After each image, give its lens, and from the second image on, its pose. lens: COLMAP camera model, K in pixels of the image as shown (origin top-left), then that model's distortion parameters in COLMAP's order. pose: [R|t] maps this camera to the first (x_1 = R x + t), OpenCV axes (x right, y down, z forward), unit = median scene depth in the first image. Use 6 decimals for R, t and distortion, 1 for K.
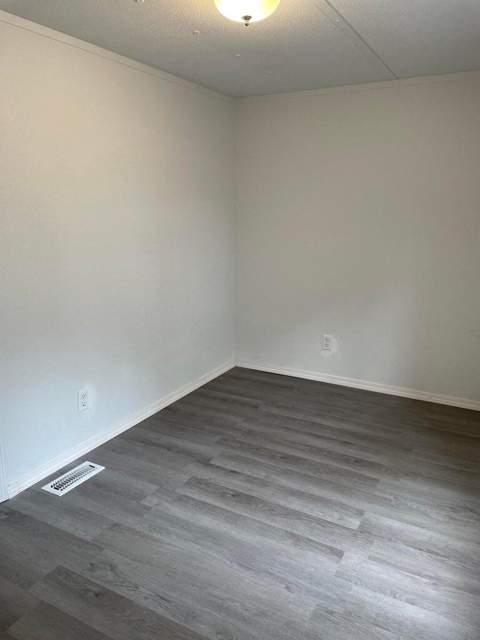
lens RADIAL K [[487.7, 0, 234.9], [0, 487.7, 317.9], [0, 0, 1]] dist [0.064840, -0.077556]
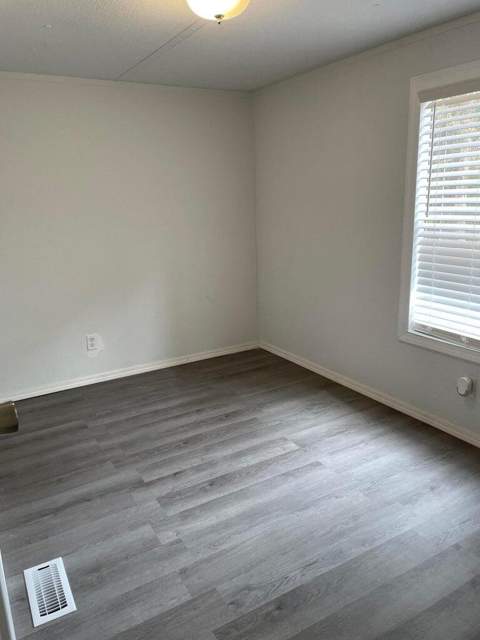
lens RADIAL K [[487.7, 0, 236.4], [0, 487.7, 318.7], [0, 0, 1]] dist [0.064840, -0.077556]
pose [[0.513186, -0.237051, 0.824892, -0.669560], [0.234154, 0.963312, 0.131157, -0.080982], [-0.825719, 0.125844, 0.549865, 0.329055]]
